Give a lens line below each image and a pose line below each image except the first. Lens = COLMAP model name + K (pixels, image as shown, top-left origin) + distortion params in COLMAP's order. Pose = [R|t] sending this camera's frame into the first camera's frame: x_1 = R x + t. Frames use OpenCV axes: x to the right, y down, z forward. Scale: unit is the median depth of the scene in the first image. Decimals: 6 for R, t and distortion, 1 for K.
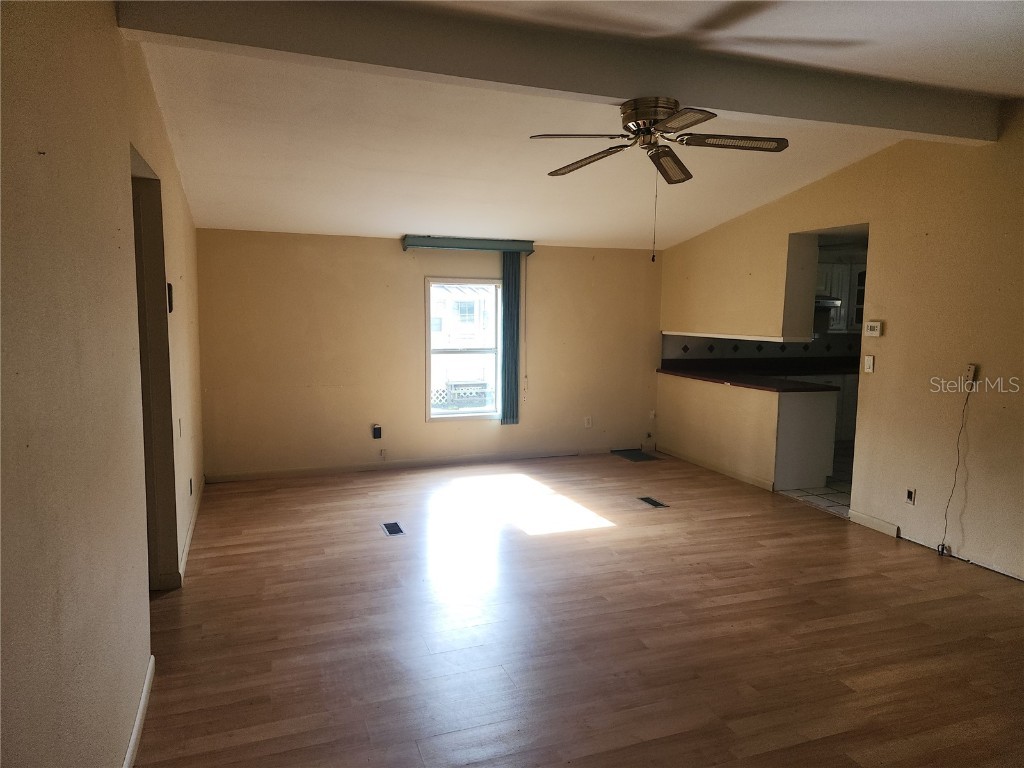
lens RADIAL K [[690.2, 0, 513.4], [0, 690.2, 388.0], [0, 0, 1]] dist [0.068275, -0.059661]
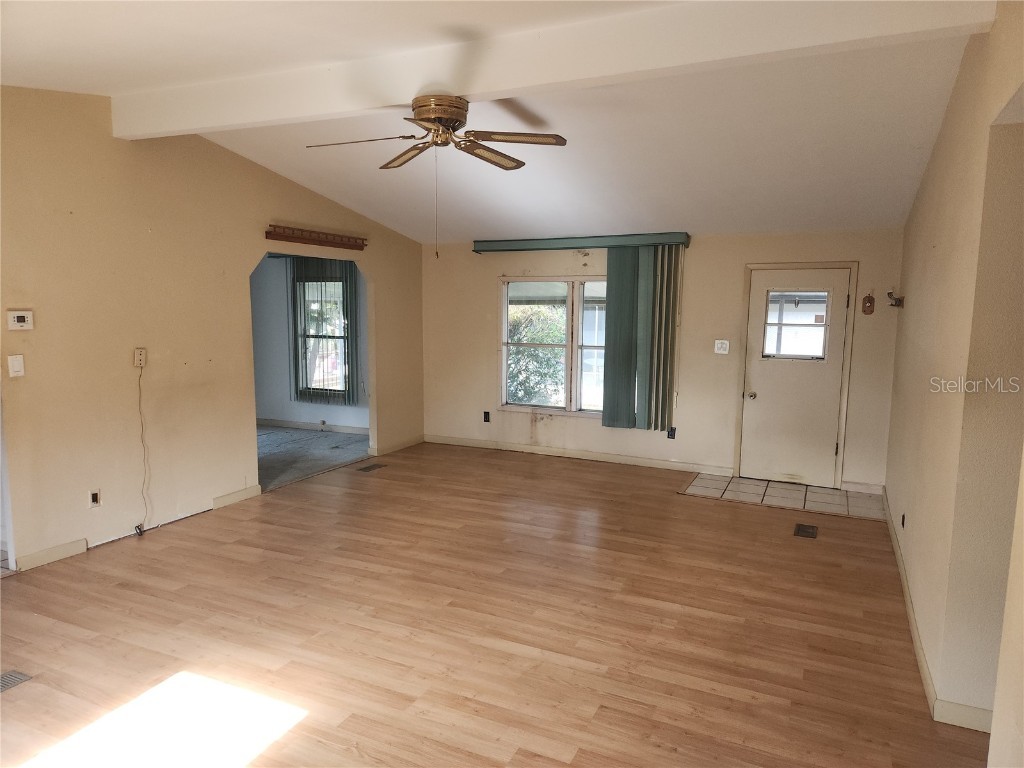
lens RADIAL K [[690.2, 0, 513.4], [0, 690.2, 388.0], [0, 0, 1]] dist [0.068275, -0.059661]
pose [[-0.700428, -0.106846, 0.705680, -0.582972], [0.059383, 0.976579, 0.206804, -0.186519], [-0.711248, 0.186756, -0.677678, 1.538866]]
